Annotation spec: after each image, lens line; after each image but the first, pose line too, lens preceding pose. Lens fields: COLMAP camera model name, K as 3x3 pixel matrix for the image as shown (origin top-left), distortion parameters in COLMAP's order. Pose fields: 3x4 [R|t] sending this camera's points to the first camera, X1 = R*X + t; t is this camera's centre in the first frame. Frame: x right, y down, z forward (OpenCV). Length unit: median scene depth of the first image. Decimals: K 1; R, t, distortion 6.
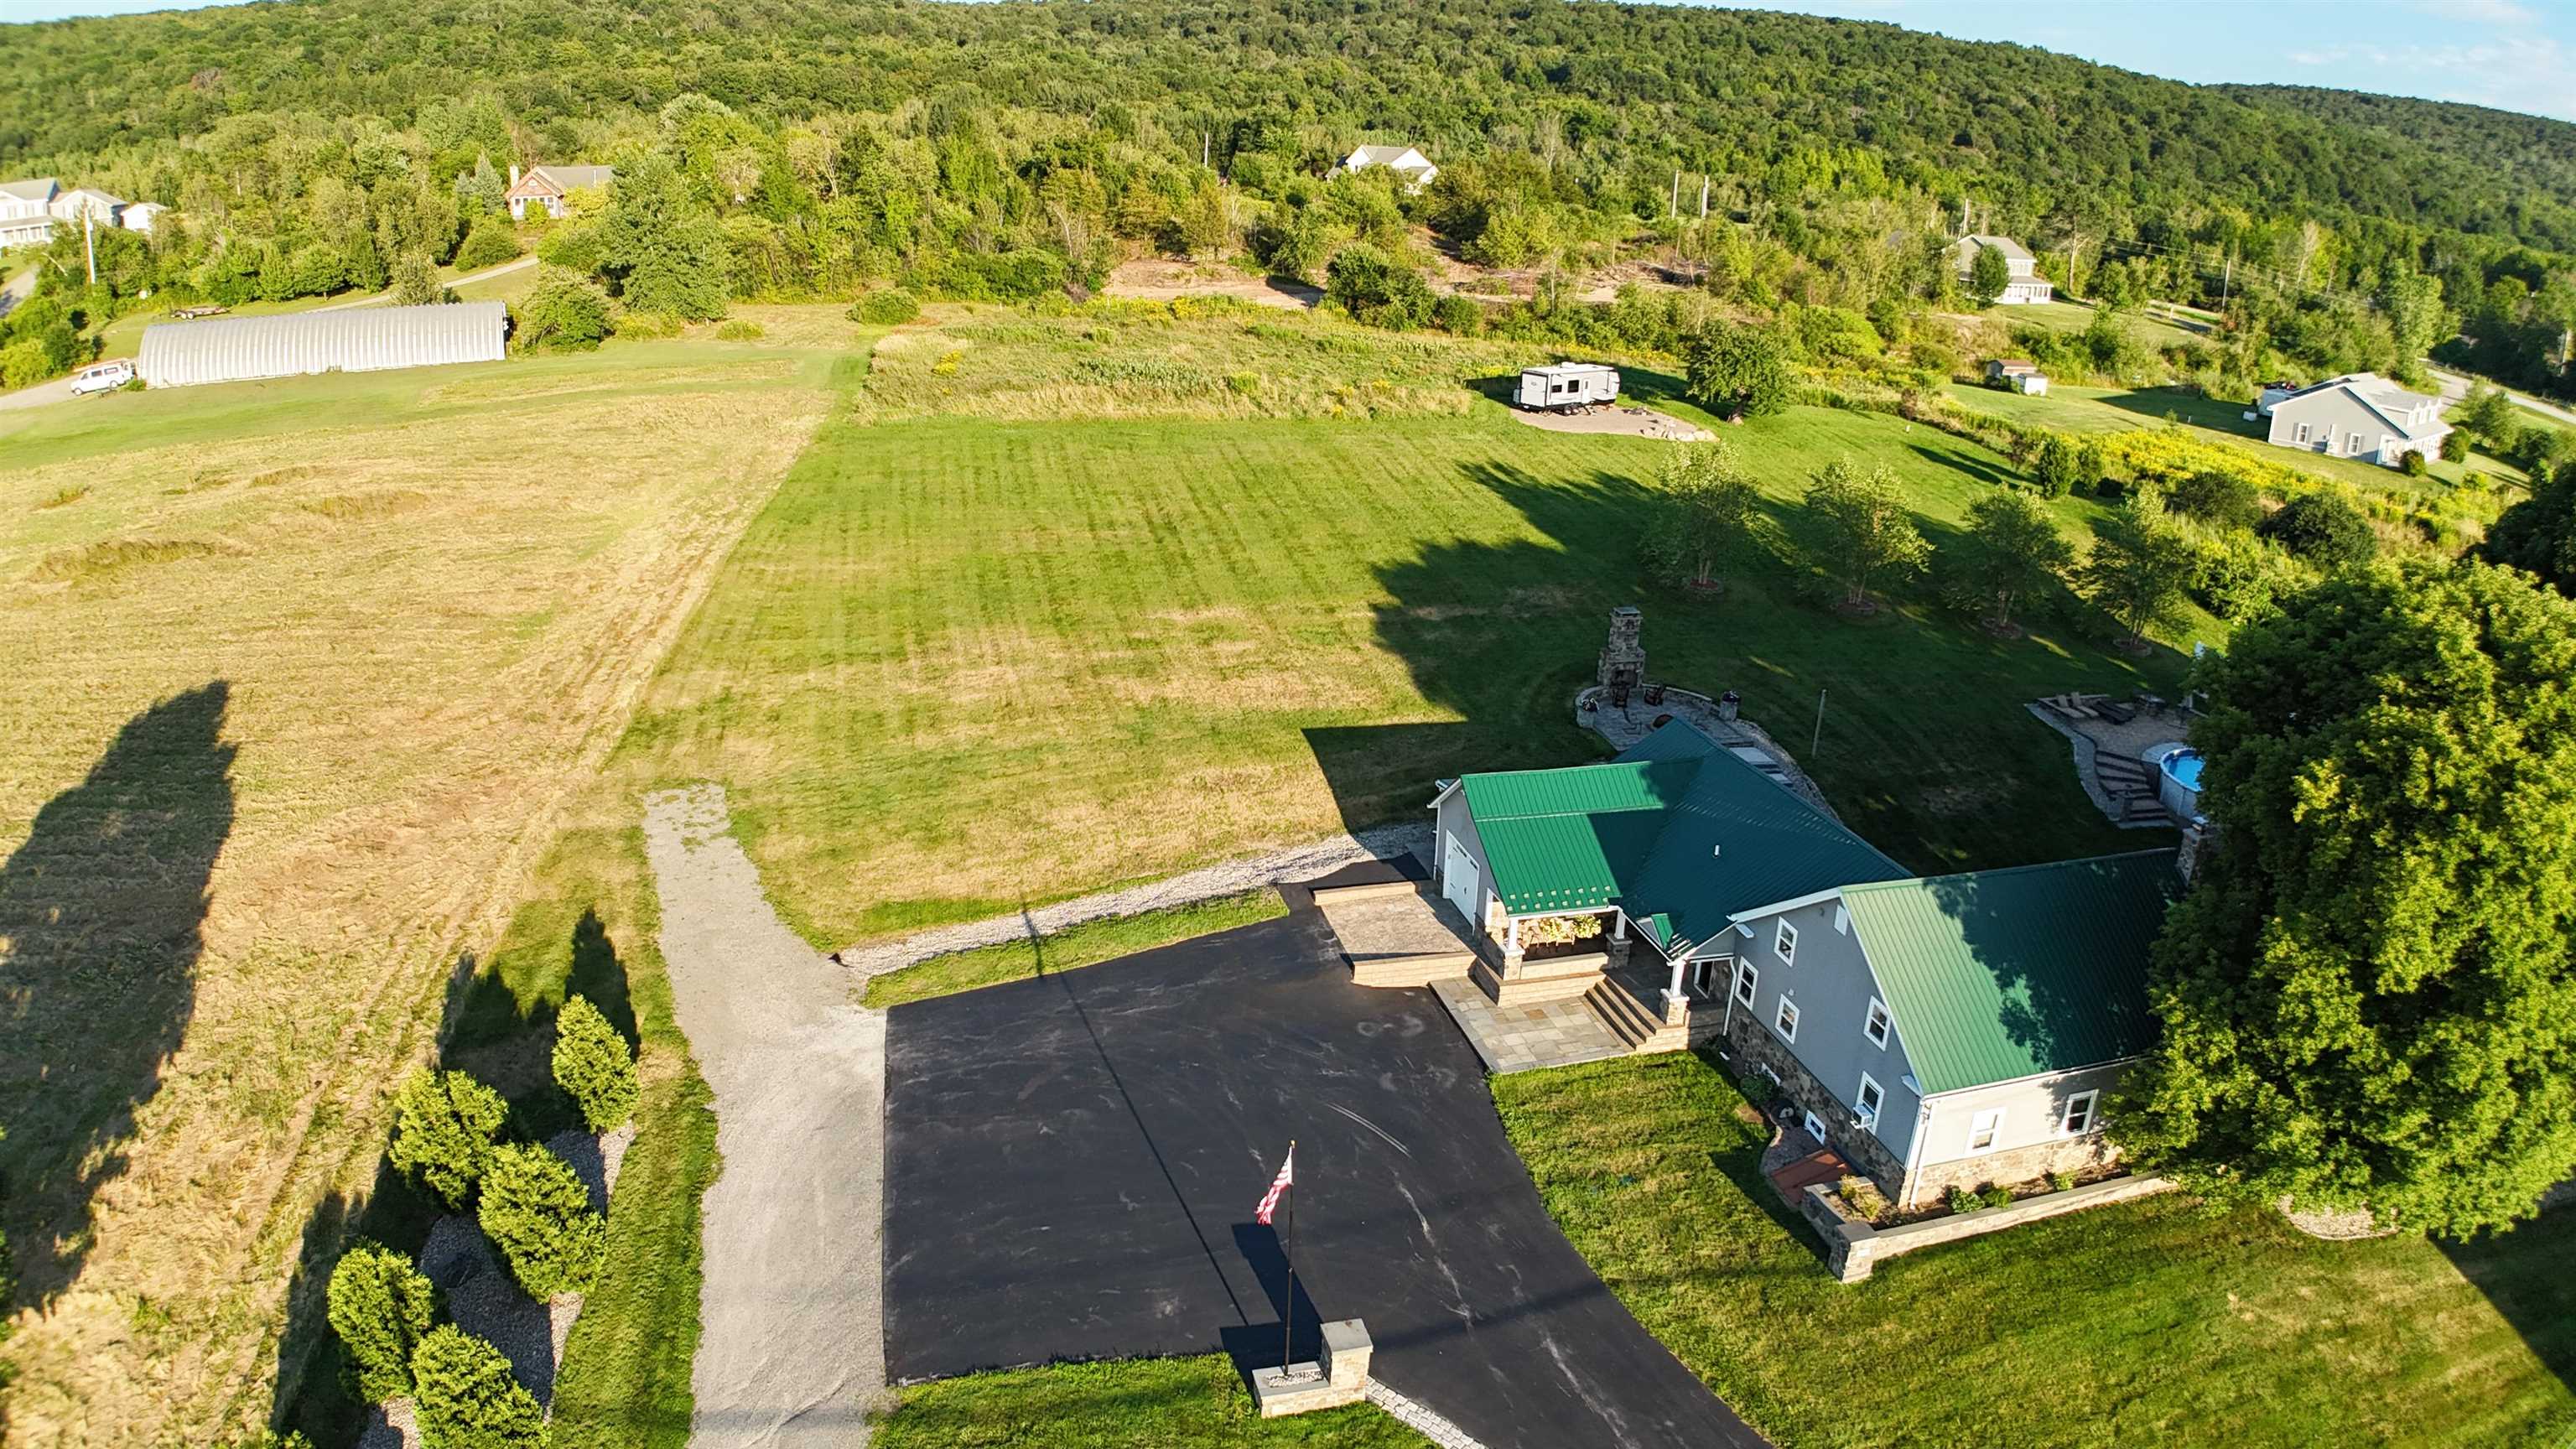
lens RADIAL K [[1586.1, 0, 1288.3], [0, 1586.1, 706.9], [0, 0, 1]] dist [-0.180017, 0.013600]
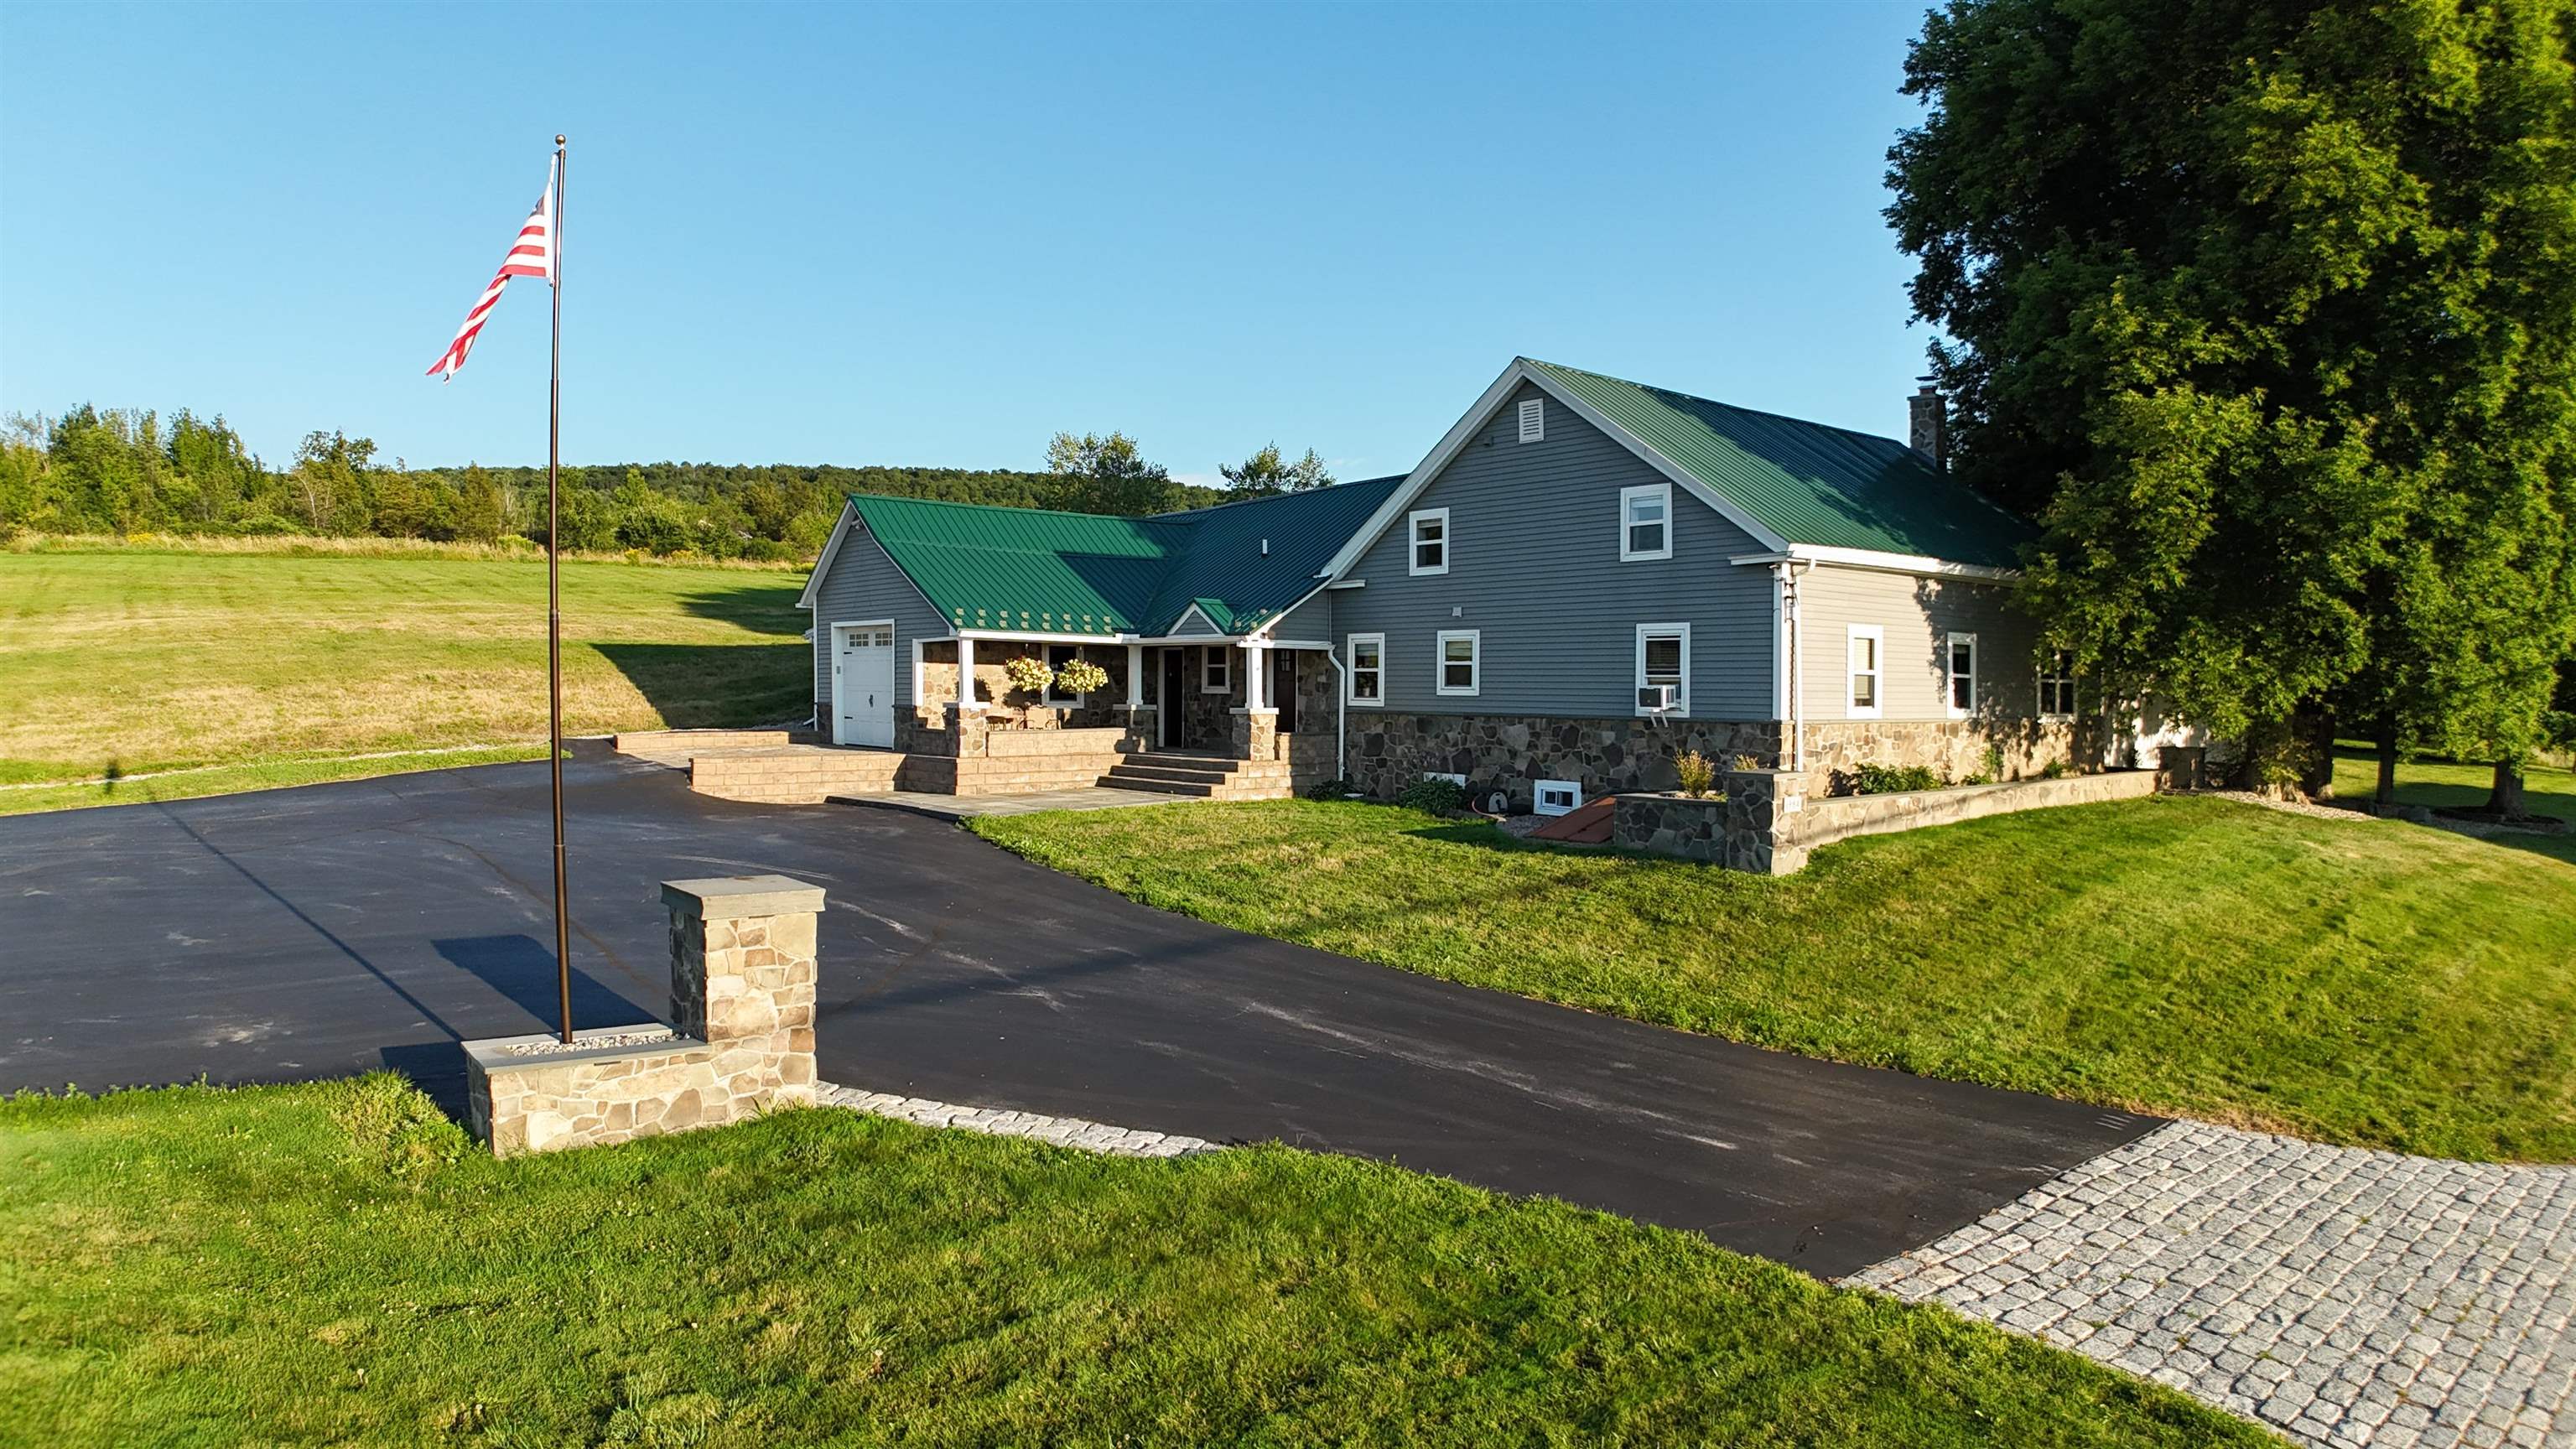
lens RADIAL K [[1586.1, 0, 1273.4], [0, 1586.1, 714.8], [0, 0, 1]] dist [-0.180017, 0.013600]
pose [[0.909439, -0.037561, 0.414138, 0.001973], [0.159342, 0.951373, -0.263627, 0.214212], [-0.384097, 0.305742, 0.871201, 0.289530]]
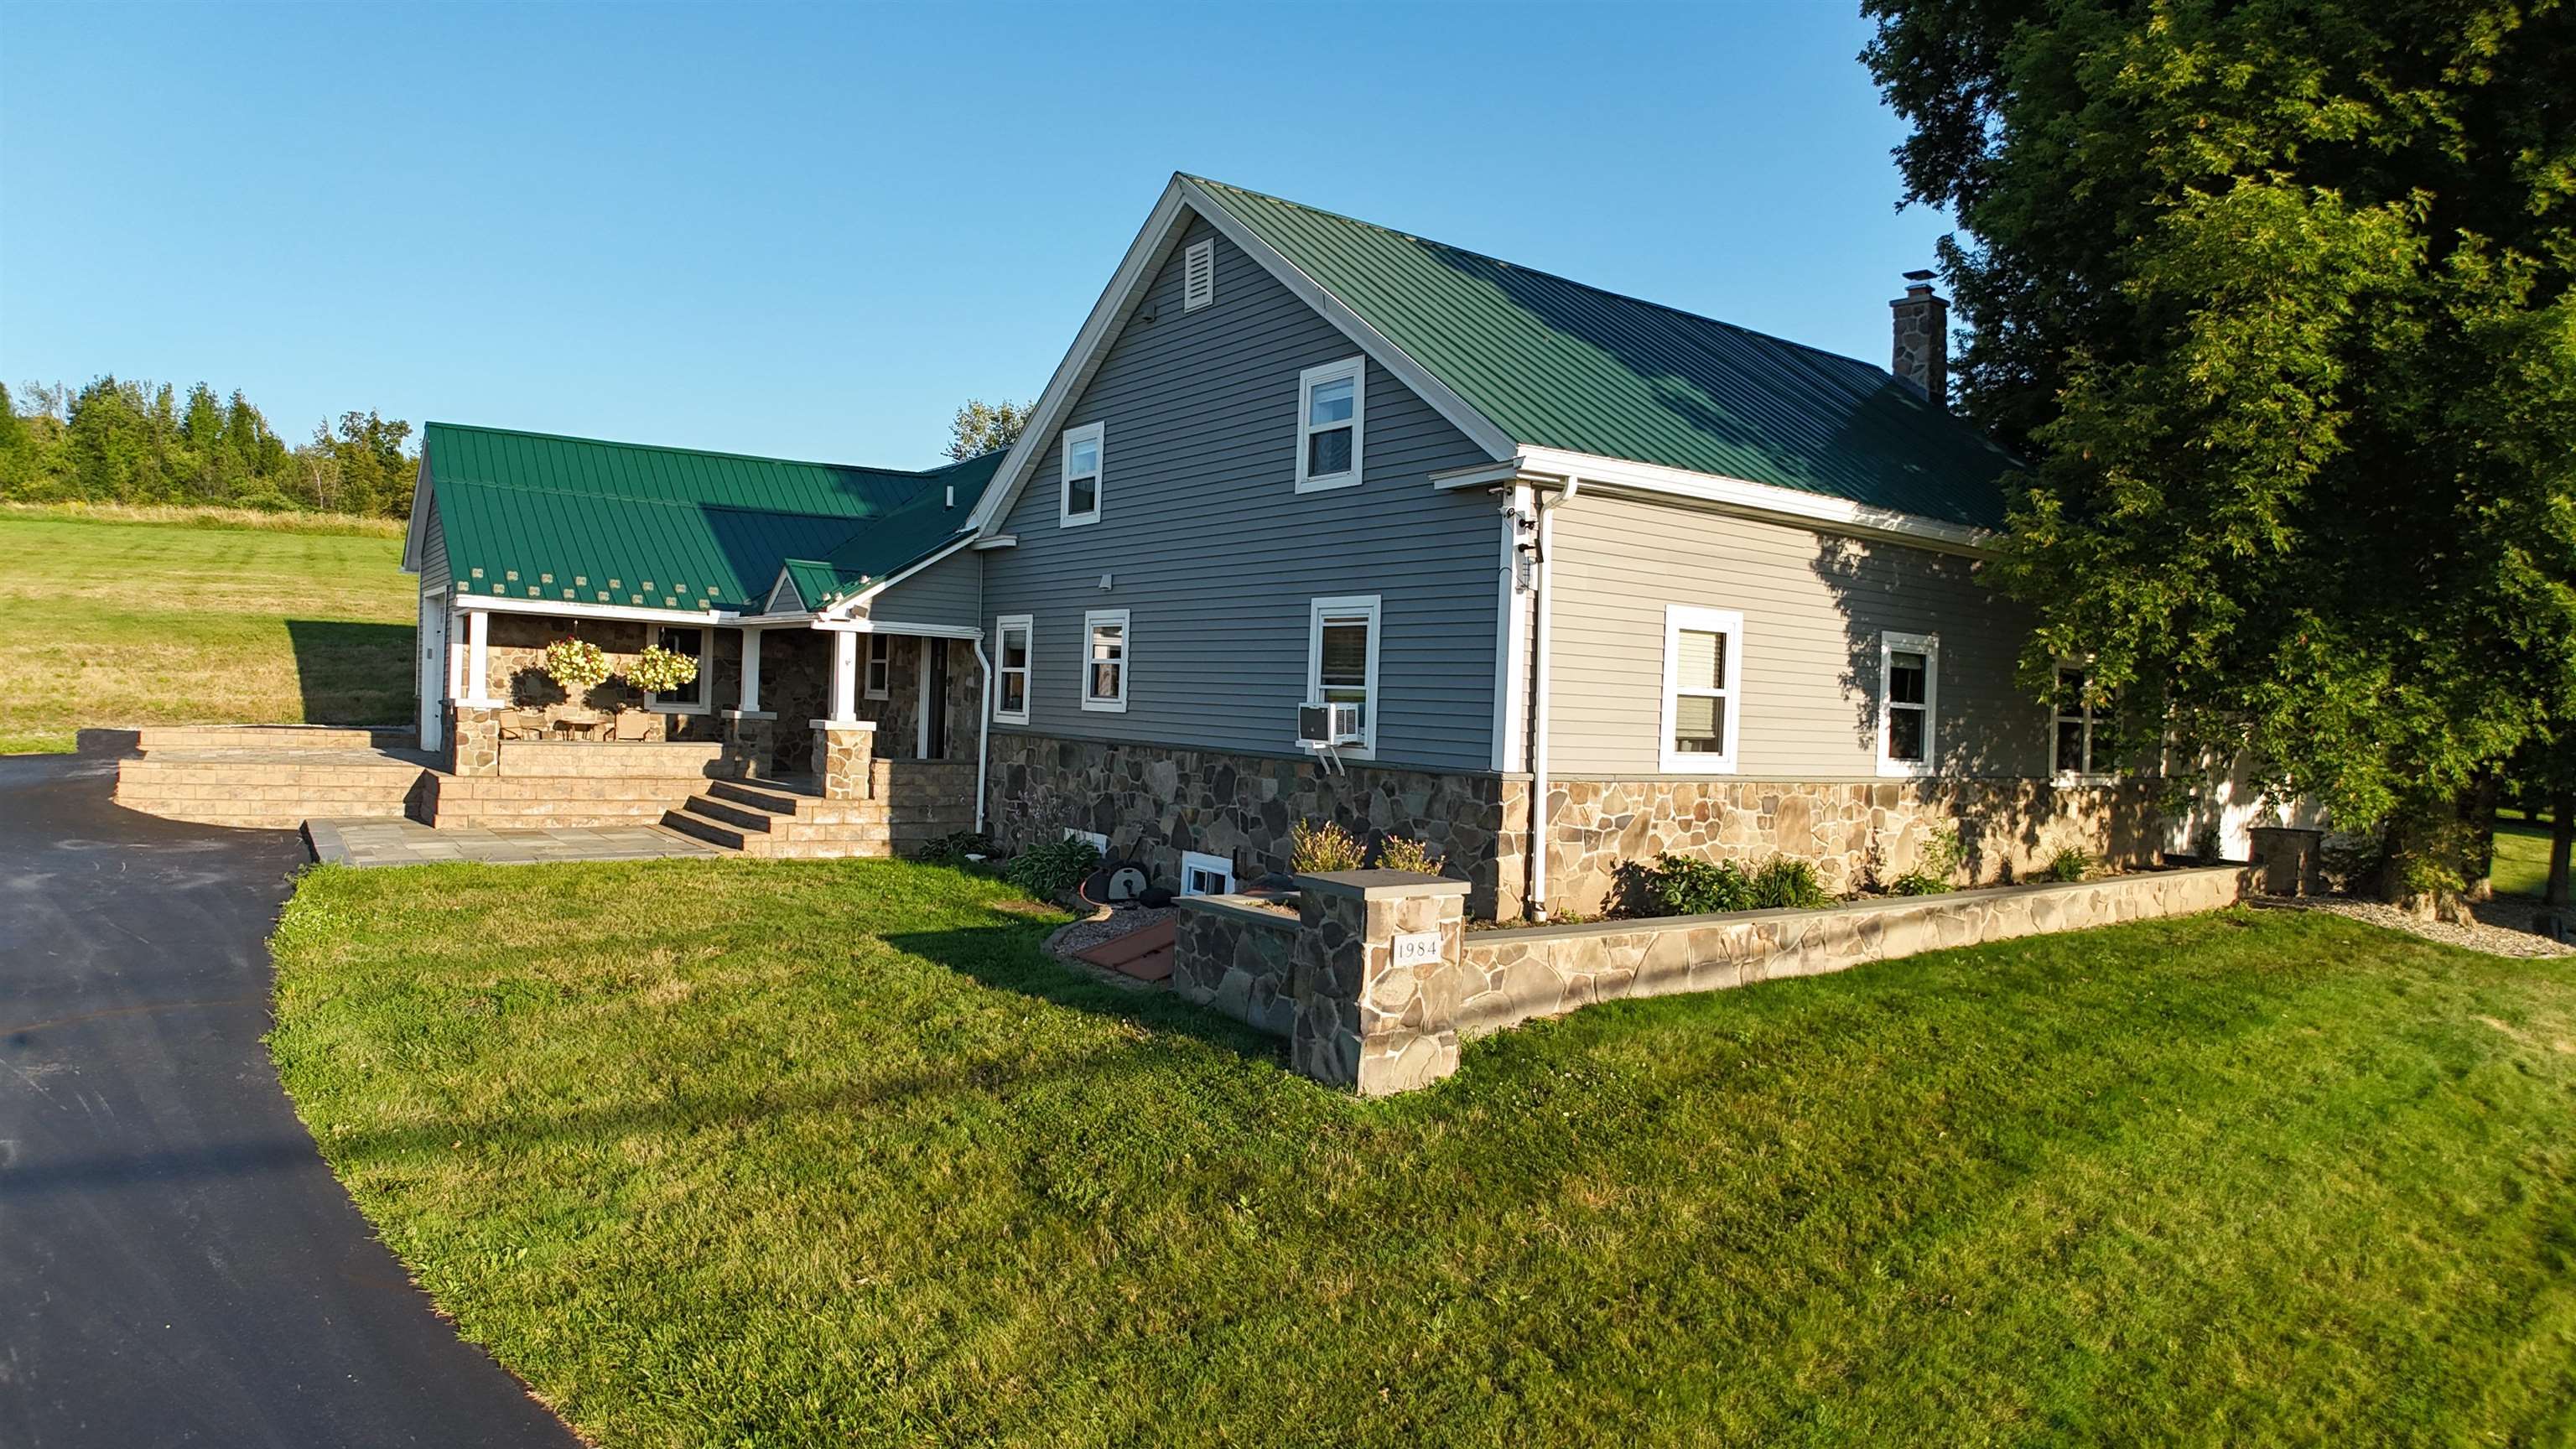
lens RADIAL K [[1586.1, 0, 1290.5], [0, 1586.1, 714.1], [0, 0, 1]] dist [-0.180017, 0.013600]
pose [[0.932619, -0.000906, 0.360863, 0.129300], [0.110836, 0.952381, -0.284053, 0.191301], [-0.343421, 0.304910, 0.888308, 0.369456]]
